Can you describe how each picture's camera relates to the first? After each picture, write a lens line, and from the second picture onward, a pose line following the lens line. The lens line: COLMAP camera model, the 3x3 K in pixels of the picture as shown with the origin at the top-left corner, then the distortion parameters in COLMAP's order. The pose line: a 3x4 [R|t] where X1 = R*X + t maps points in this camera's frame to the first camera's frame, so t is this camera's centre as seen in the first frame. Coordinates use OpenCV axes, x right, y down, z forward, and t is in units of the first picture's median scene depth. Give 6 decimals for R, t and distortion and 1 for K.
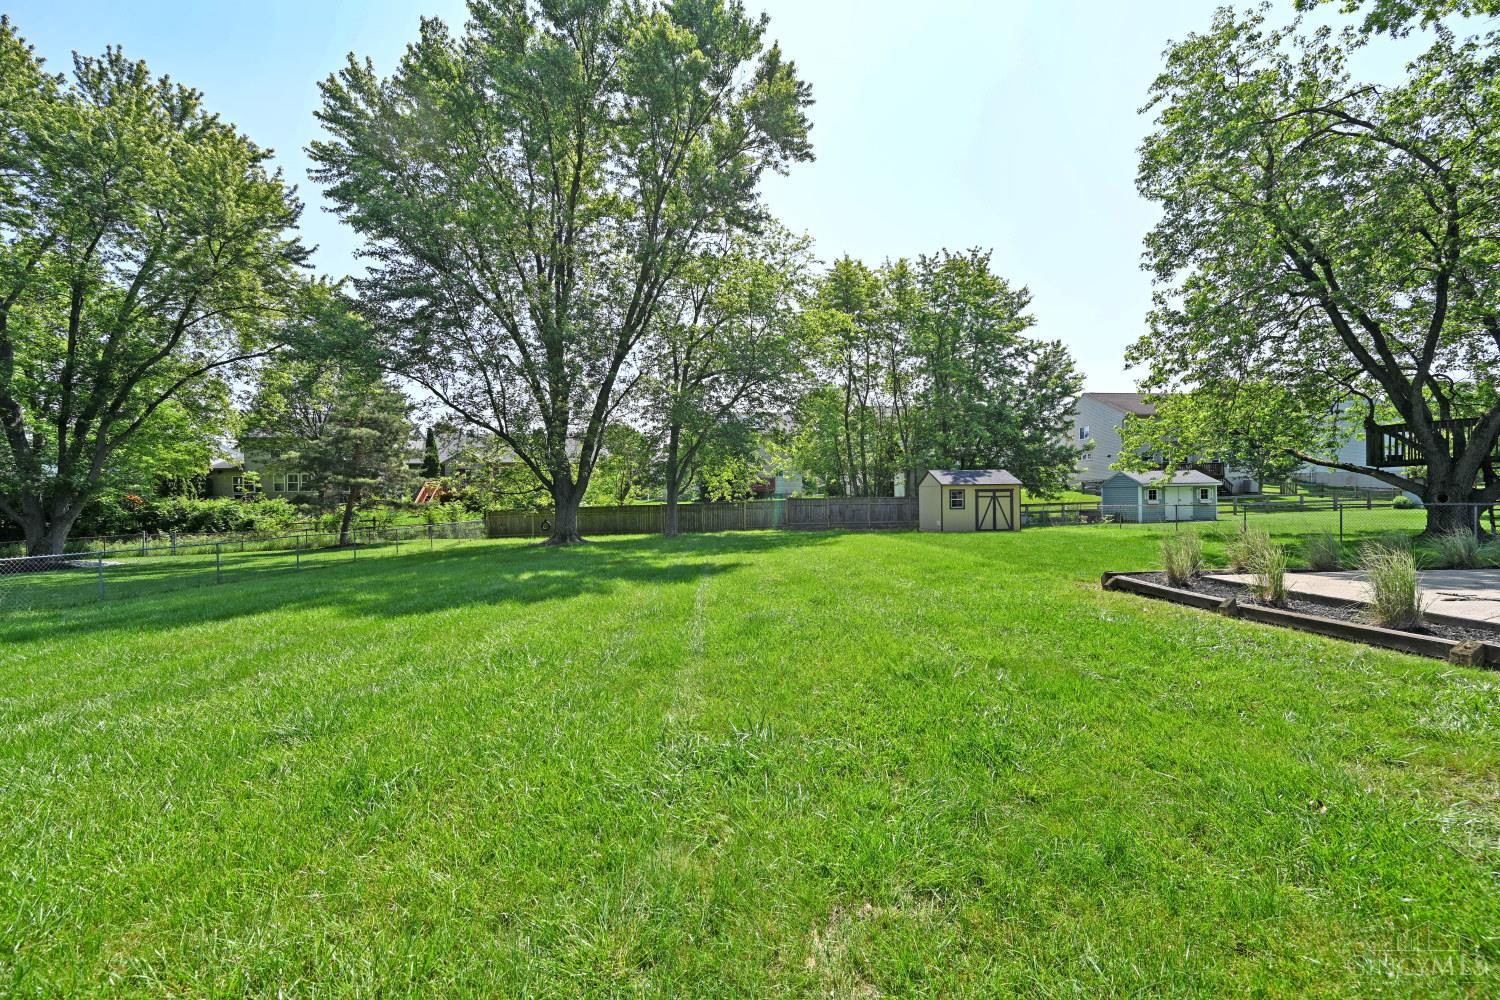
lens RADIAL K [[591.3, 0, 752.1], [0, 591.3, 500.3], [0, 0, 1]] dist [-0.001900, 0.000213]
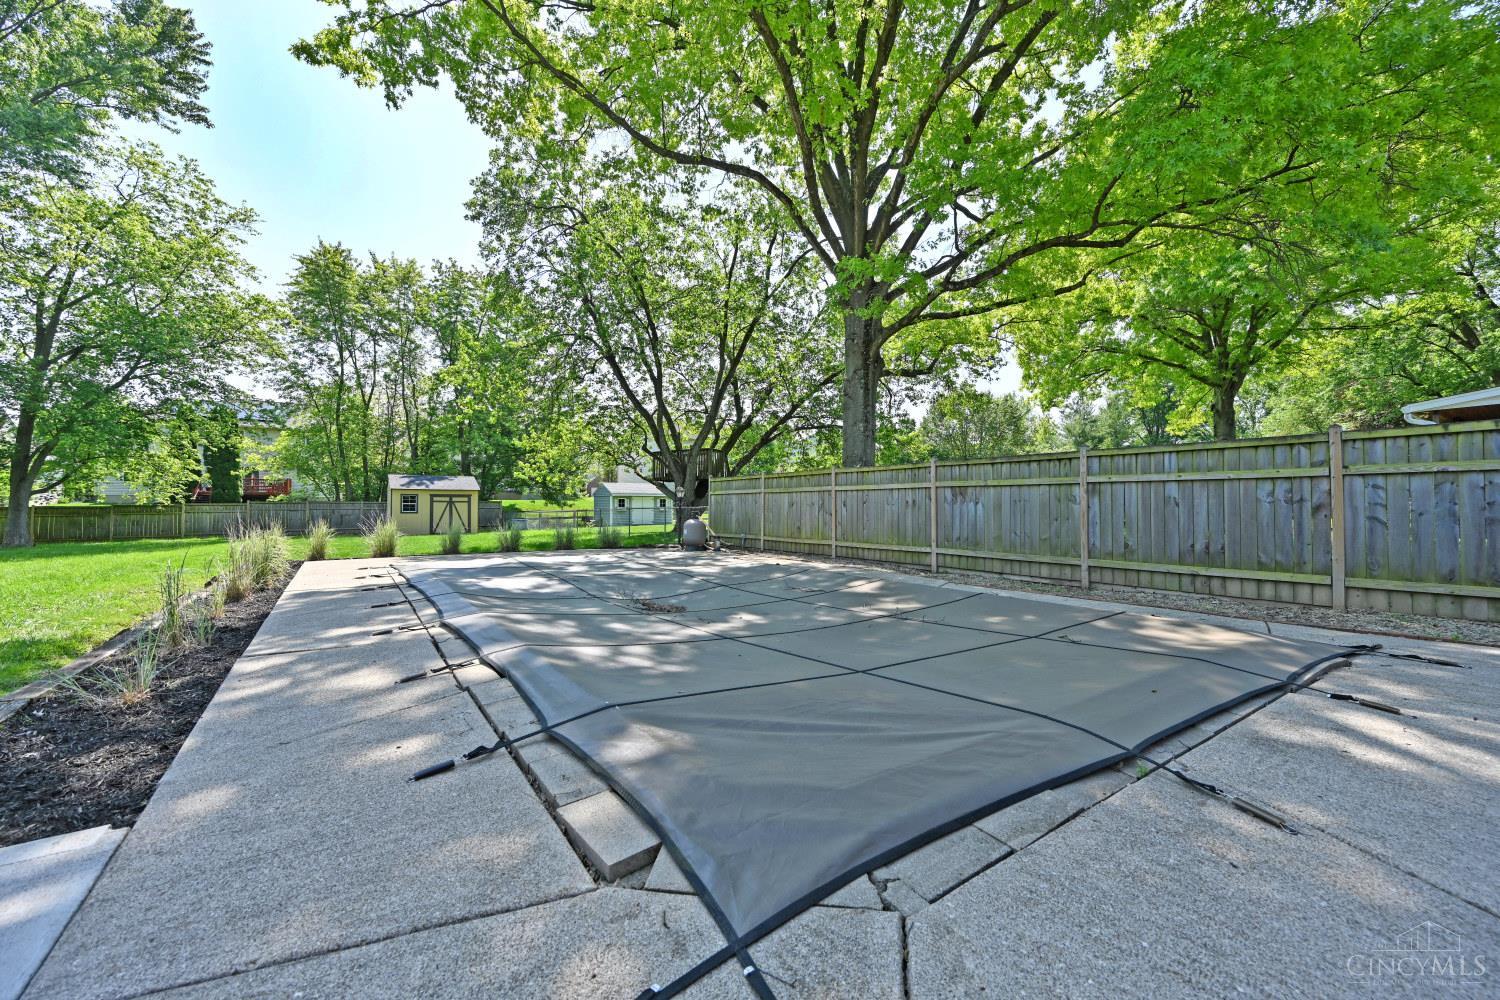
lens RADIAL K [[591.3, 0, 744.6], [0, 591.3, 500.8], [0, 0, 1]] dist [-0.001900, 0.000213]
pose [[0.859663, 0.016681, 0.510590, 0.244033], [-0.008457, 0.999794, -0.018425, 0.005631], [-0.510792, 0.011522, 0.859627, -0.129501]]
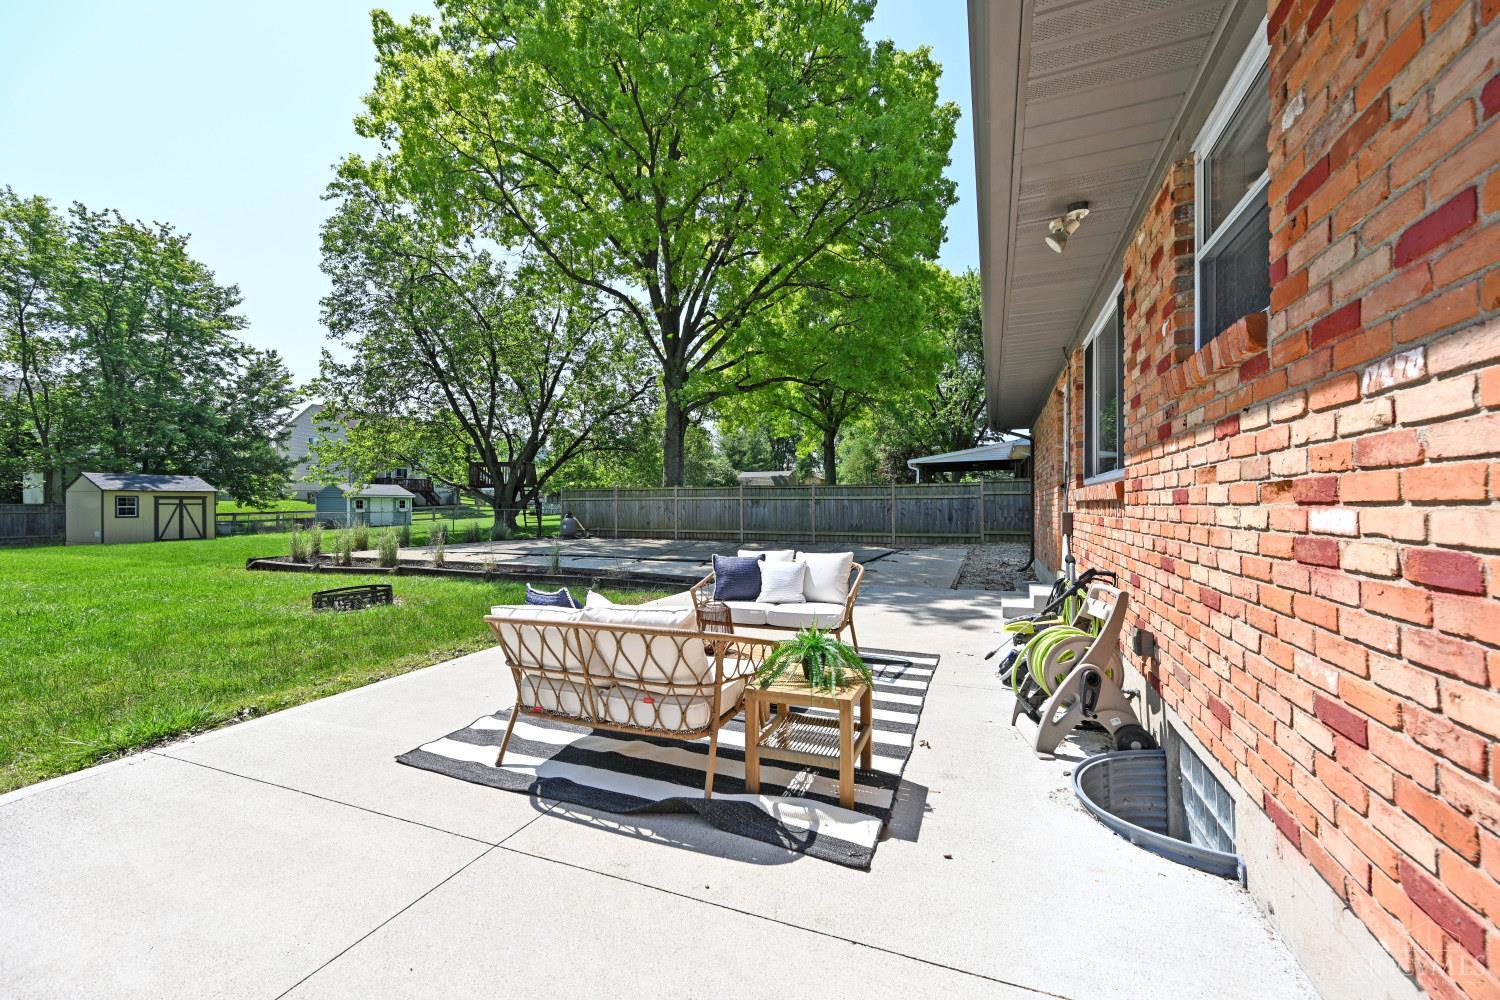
lens RADIAL K [[591.3, 0, 748.7], [0, 591.3, 507.1], [0, 0, 1]] dist [-0.001900, 0.000213]
pose [[0.438090, 0.006347, 0.898909, -0.033740], [0.000249, 0.999974, -0.007181, 0.004433], [-0.898931, 0.003370, 0.438077, -0.180676]]
